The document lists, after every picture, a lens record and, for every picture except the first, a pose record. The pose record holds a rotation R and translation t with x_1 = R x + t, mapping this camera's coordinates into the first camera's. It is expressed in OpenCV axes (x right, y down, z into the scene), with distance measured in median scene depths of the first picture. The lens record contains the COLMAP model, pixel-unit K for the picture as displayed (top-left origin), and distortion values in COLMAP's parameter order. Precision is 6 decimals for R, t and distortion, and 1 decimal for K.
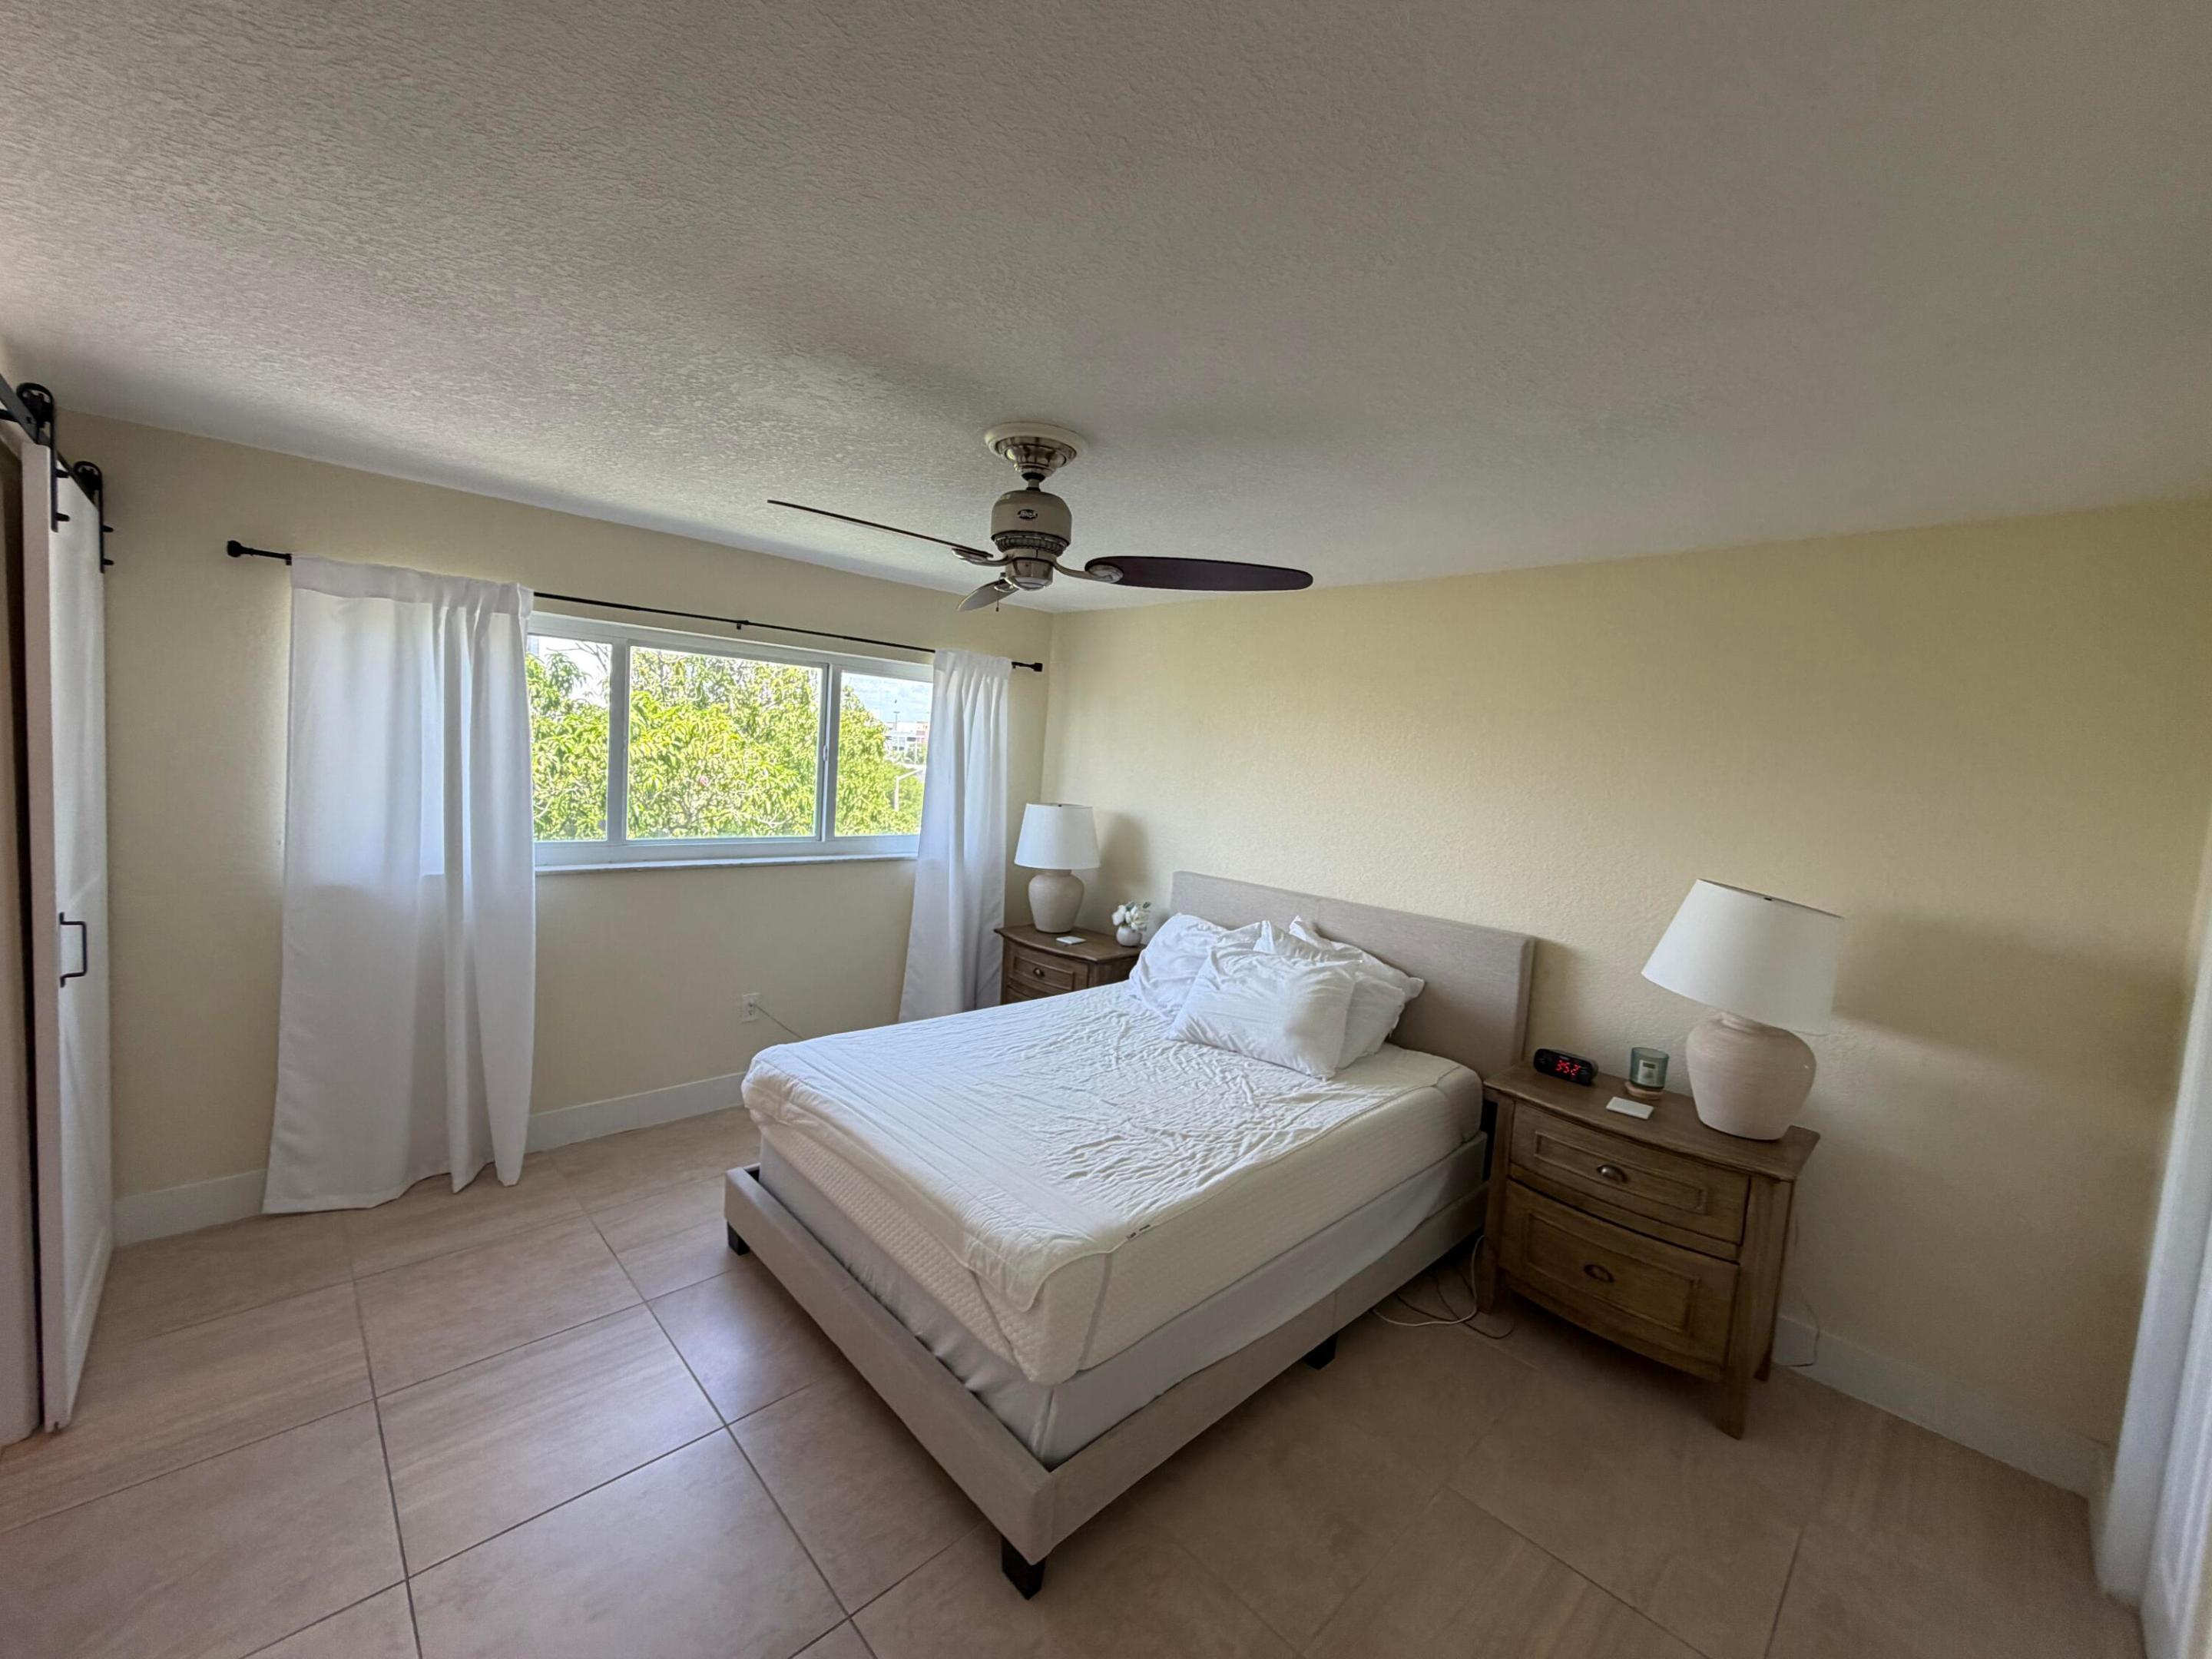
lens RADIAL K [[880.9, 0, 1097.2], [0, 880.9, 829.1], [0, 0, 1]] dist [0.000054, 0.000173]
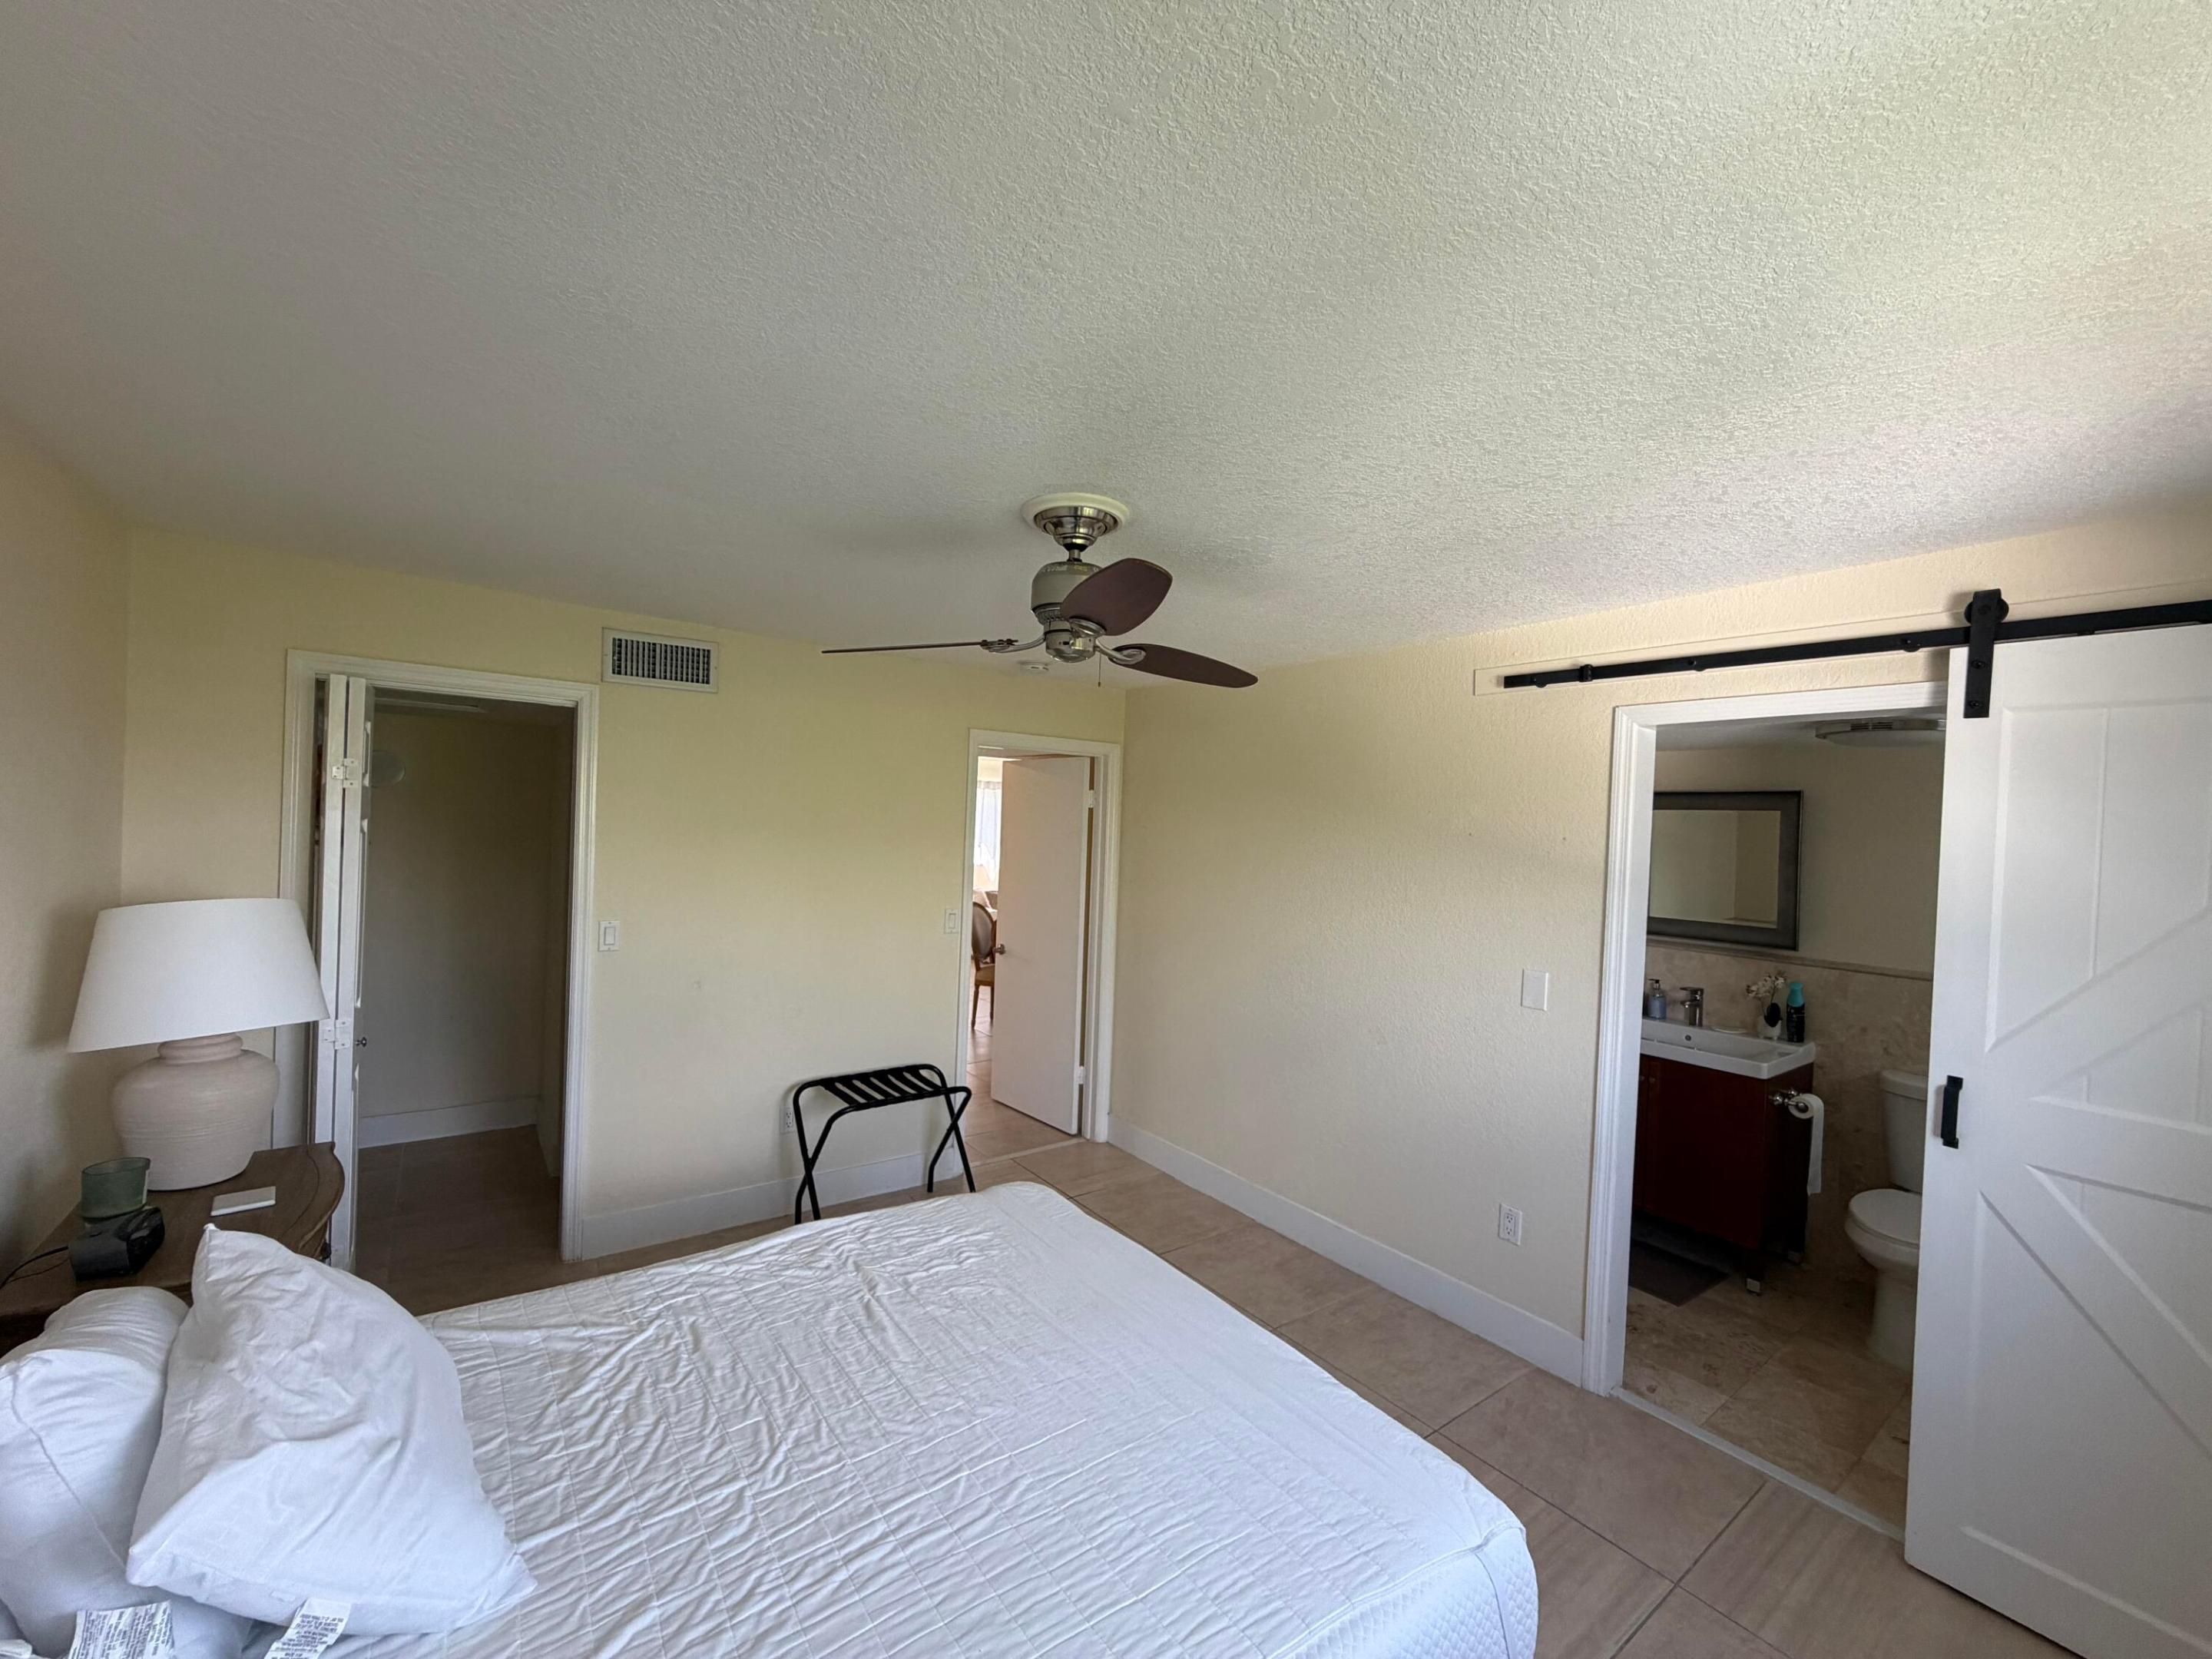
lens RADIAL K [[880.9, 0, 1097.2], [0, 880.9, 829.1], [0, 0, 1]] dist [0.000054, 0.000173]
pose [[-0.986459, -0.104347, 0.126536, -0.142528], [-0.091839, 0.990643, 0.100957, -0.108349], [-0.135886, 0.087969, -0.986811, 1.116712]]
